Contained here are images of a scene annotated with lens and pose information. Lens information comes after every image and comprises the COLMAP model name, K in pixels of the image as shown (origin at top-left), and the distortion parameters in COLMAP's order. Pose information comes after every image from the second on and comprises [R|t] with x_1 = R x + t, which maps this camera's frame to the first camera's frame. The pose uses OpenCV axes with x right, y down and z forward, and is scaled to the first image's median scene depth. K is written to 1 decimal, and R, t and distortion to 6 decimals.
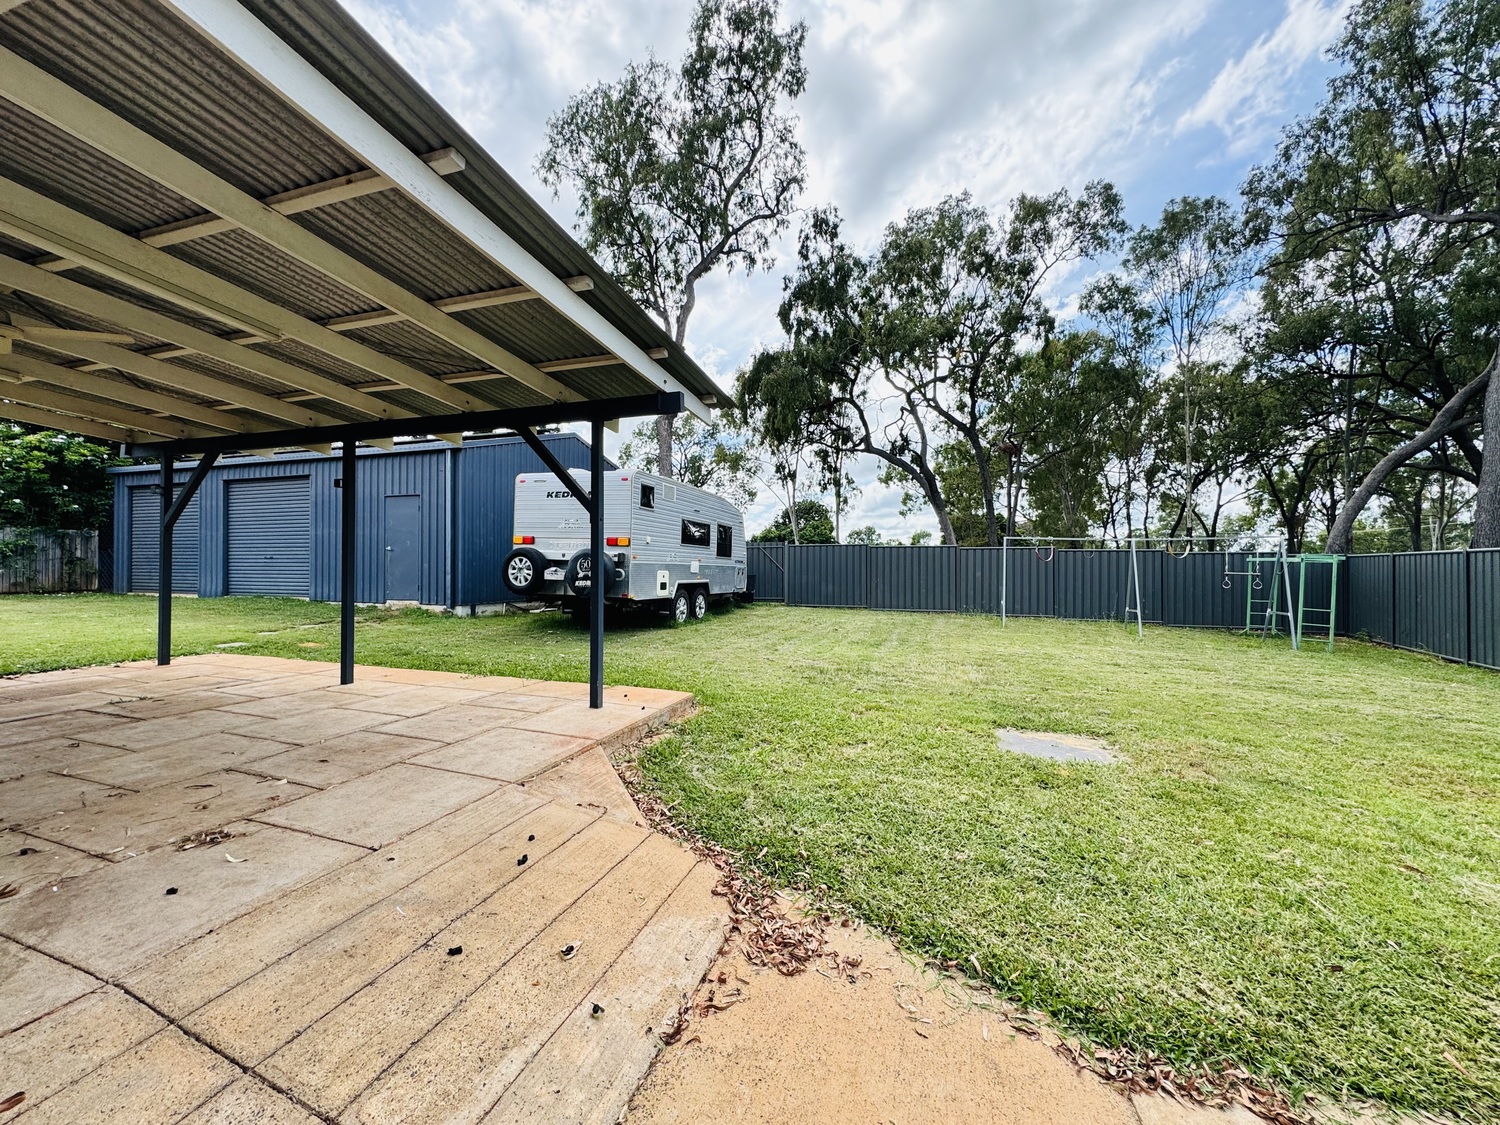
lens RADIAL K [[594.9, 0, 744.7], [0, 594.9, 561.2], [0, 0, 1]] dist [-0.001782, 0.000130]
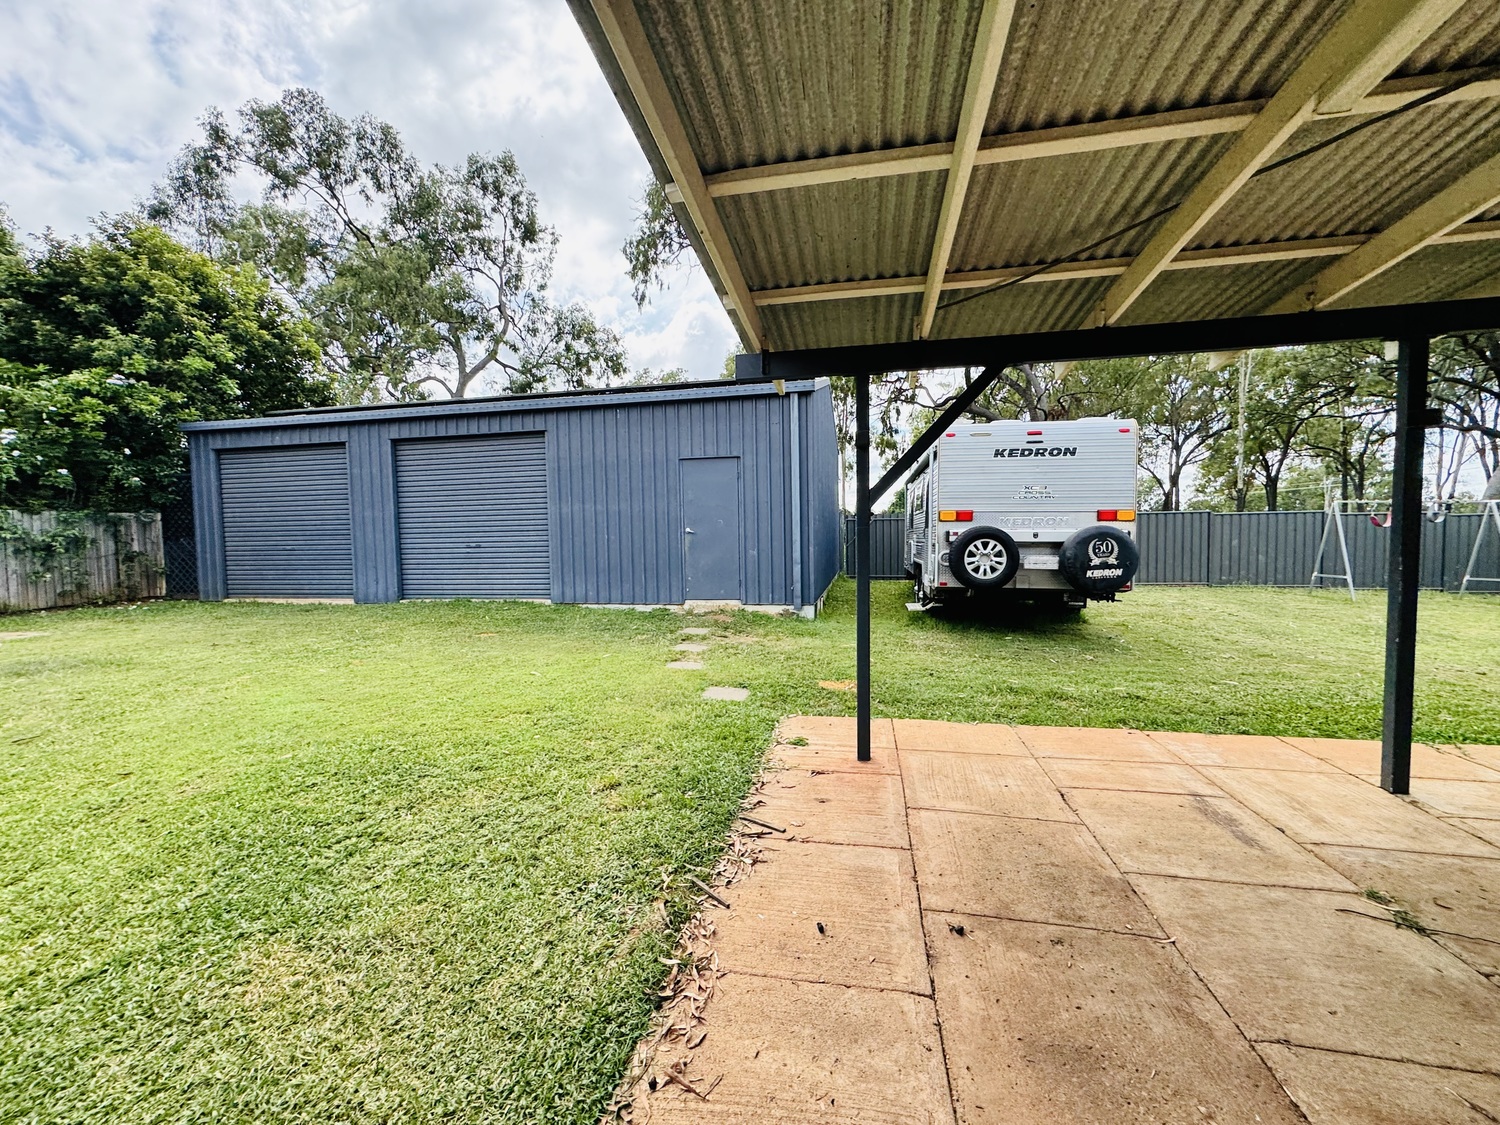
lens RADIAL K [[594.9, 0, 753.7], [0, 594.9, 557.8], [0, 0, 1]] dist [-0.001782, 0.000130]
pose [[0.991681, -0.028103, 0.125615, -0.536628], [0.022282, 0.998622, 0.047506, -0.018100], [-0.126777, -0.044311, 0.990941, 0.227973]]
